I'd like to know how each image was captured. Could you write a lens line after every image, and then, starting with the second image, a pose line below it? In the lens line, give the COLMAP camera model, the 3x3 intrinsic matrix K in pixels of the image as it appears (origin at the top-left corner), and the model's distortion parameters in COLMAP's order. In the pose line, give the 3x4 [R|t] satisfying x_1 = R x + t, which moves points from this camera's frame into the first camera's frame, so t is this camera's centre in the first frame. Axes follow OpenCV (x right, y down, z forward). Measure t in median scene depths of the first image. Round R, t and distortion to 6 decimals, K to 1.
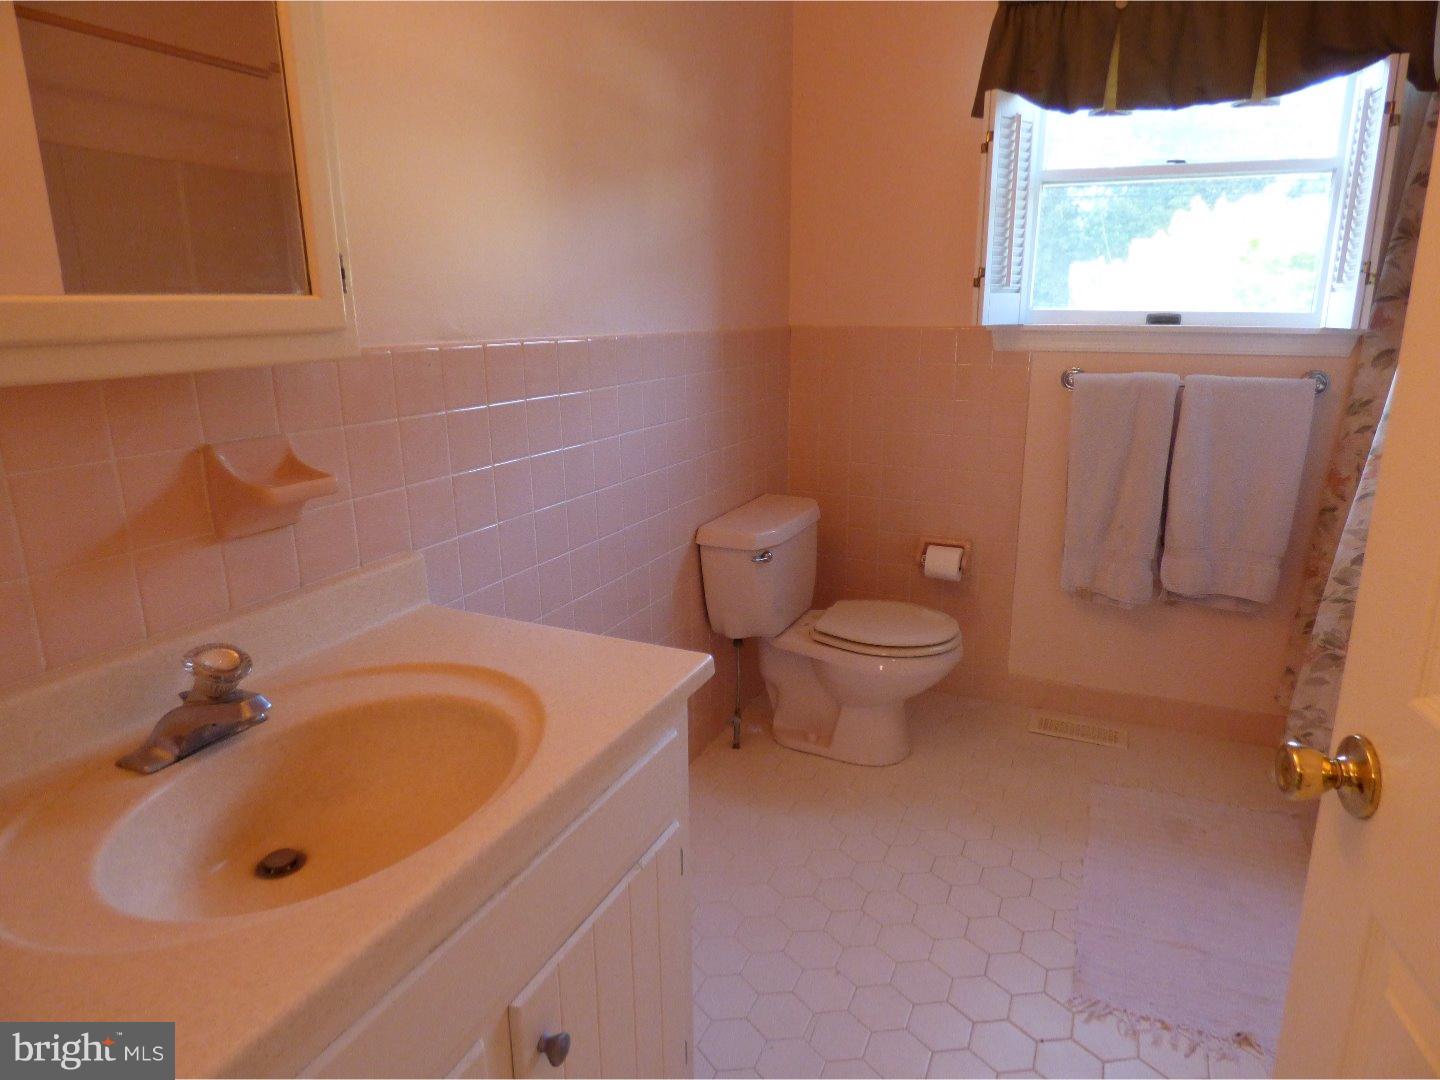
lens RADIAL K [[880.1, 0, 721.3], [0, 880.1, 539.7], [0, 0, 1]] dist [-0.001178, -0.016481]
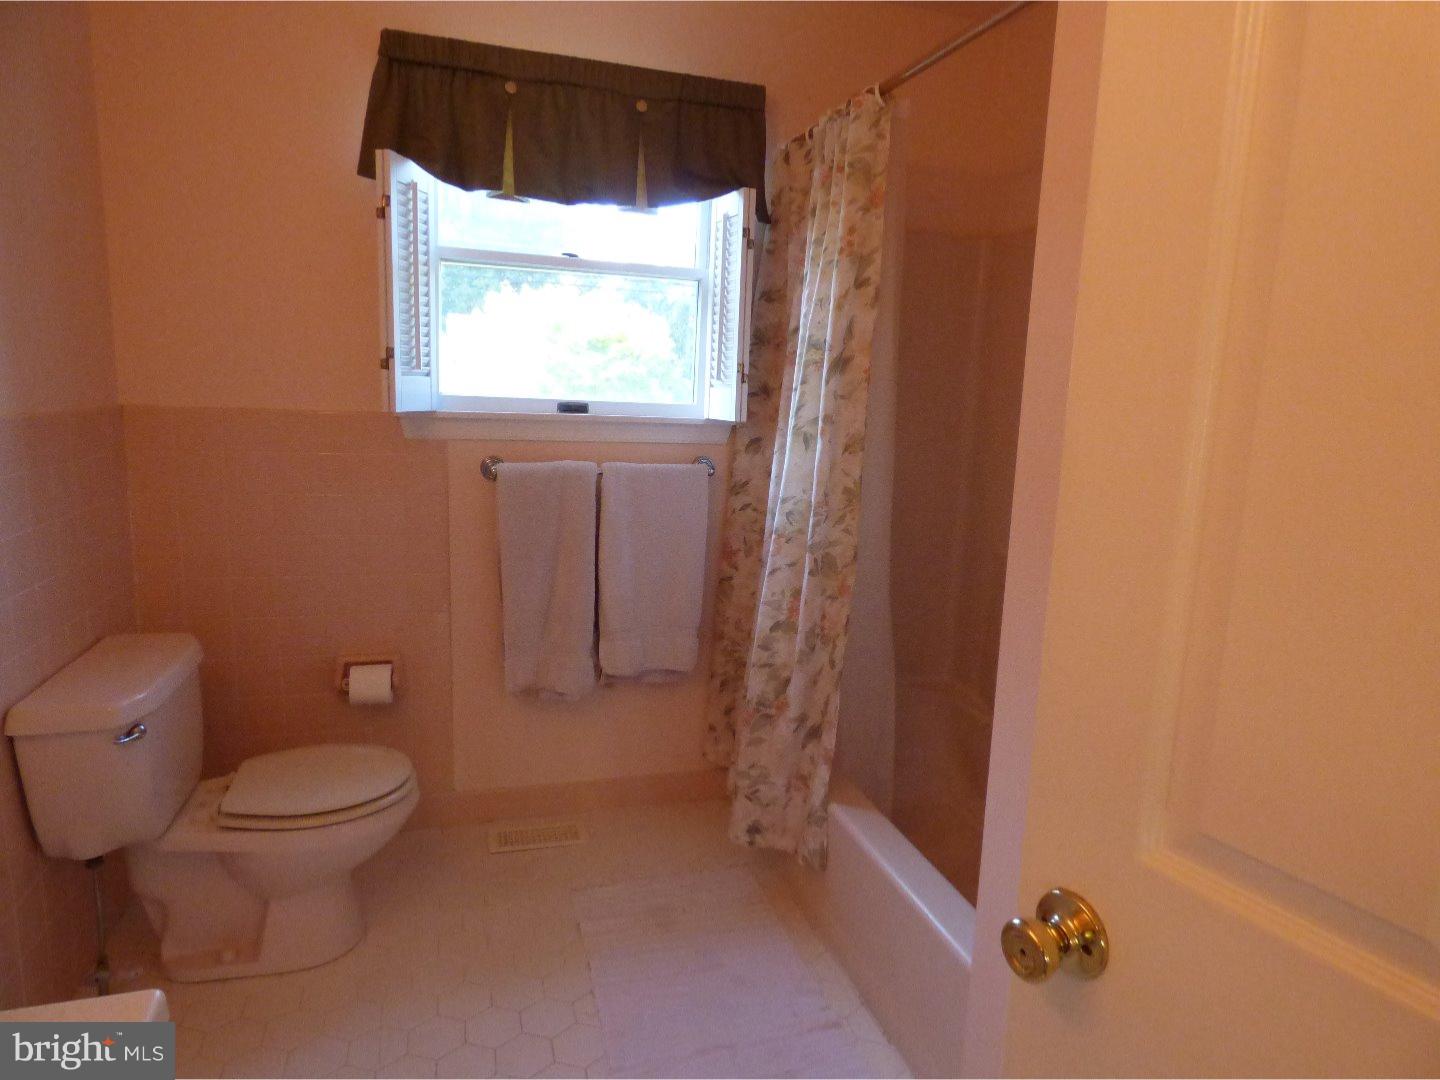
lens RADIAL K [[880.1, 0, 720.4], [0, 880.1, 537.6], [0, 0, 1]] dist [-0.001178, -0.016481]
pose [[0.748287, -0.080212, 0.658508, -0.047656], [0.128172, 0.991440, -0.024880, -0.057981], [-0.650875, 0.103019, 0.752162, 0.149636]]
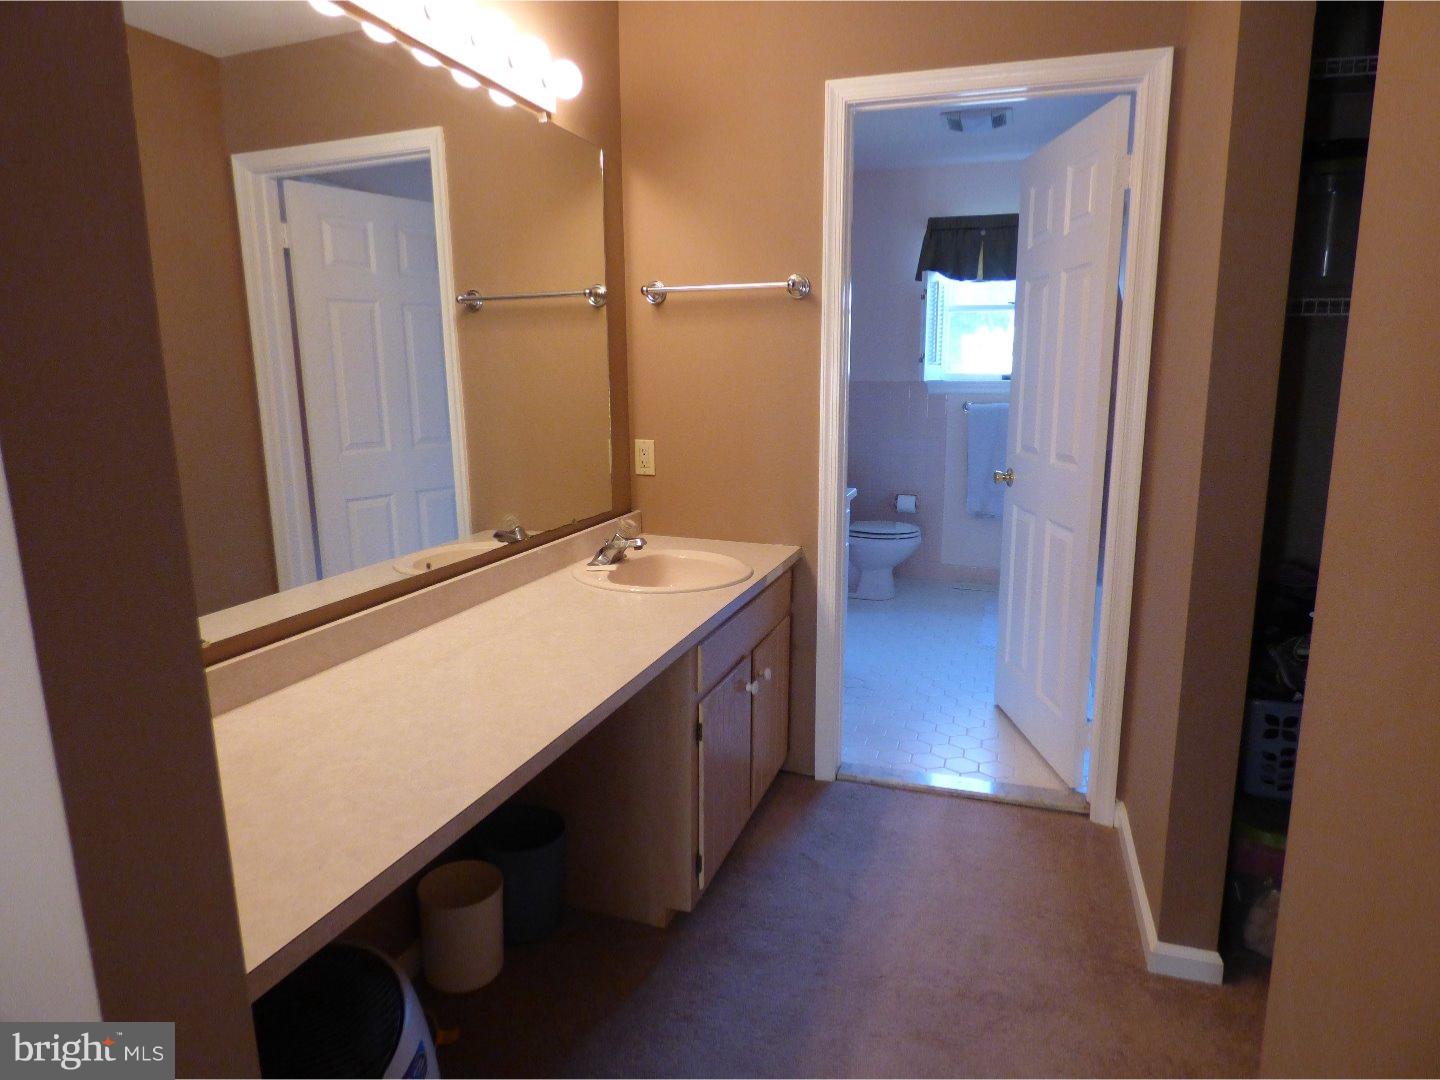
lens RADIAL K [[880.1, 0, 721.0], [0, 880.1, 543.4], [0, 0, 1]] dist [-0.001178, -0.016481]
pose [[0.994519, -0.021738, 0.102272, -0.392715], [0.027755, 0.997944, -0.057779, 0.240055], [-0.100806, 0.060301, 0.993077, -0.965404]]
